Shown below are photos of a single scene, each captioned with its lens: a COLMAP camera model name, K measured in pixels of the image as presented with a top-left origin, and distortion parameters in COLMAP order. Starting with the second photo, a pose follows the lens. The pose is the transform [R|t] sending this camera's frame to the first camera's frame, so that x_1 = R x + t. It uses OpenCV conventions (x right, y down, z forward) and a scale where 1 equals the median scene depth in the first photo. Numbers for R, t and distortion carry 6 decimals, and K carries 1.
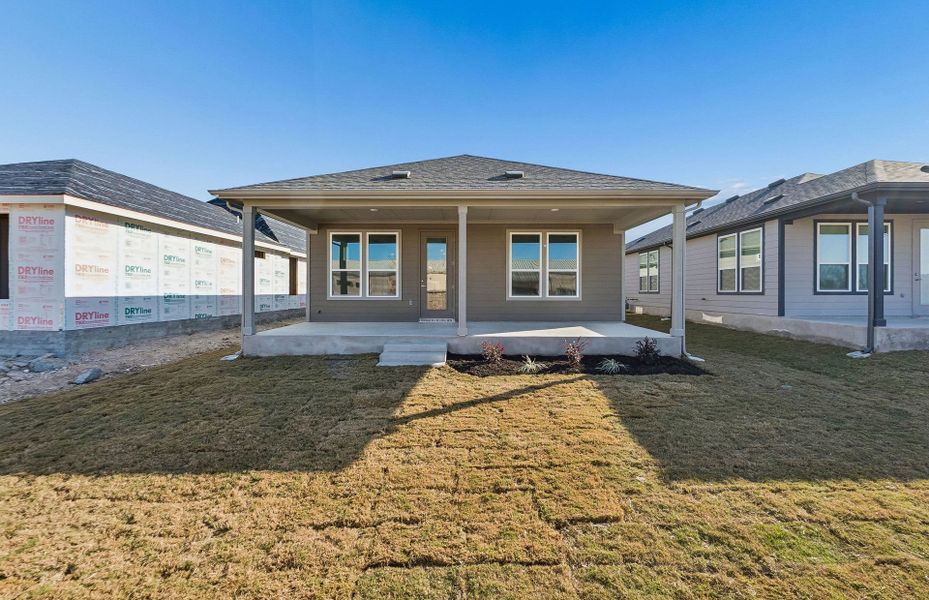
lens RADIAL K [[391.0, 0, 466.9], [0, 391.0, 294.9], [0, 0, 1]] dist [-0.009445, -0.000776]
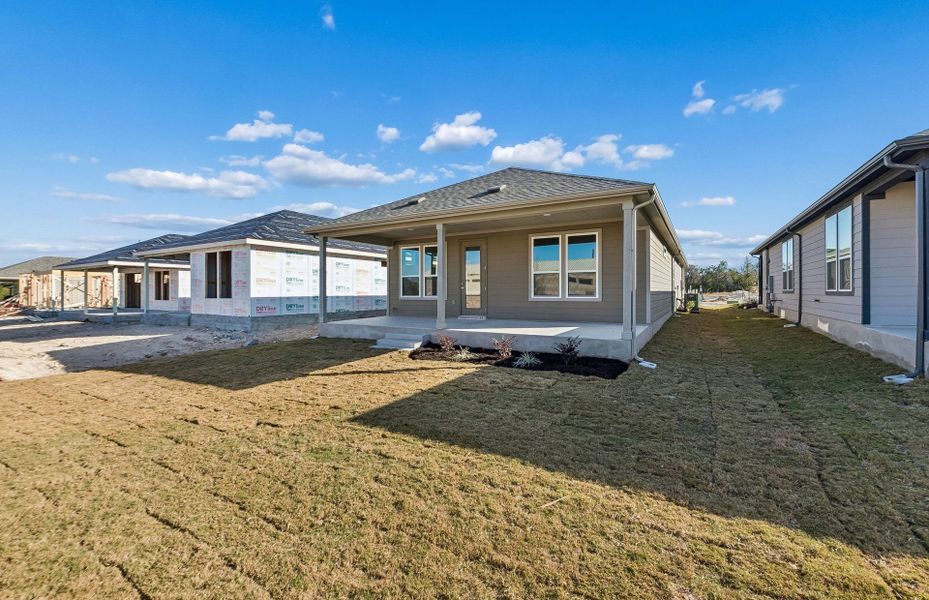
lens RADIAL K [[394.8, 0, 461.1], [0, 394.8, 290.1], [0, 0, 1]] dist [-0.008631, -0.000133]
pose [[0.860513, -0.008378, -0.509359, 0.549509], [0.000500, 0.999878, -0.015601, 0.001574], [0.509428, 0.013170, 0.860413, -0.024405]]
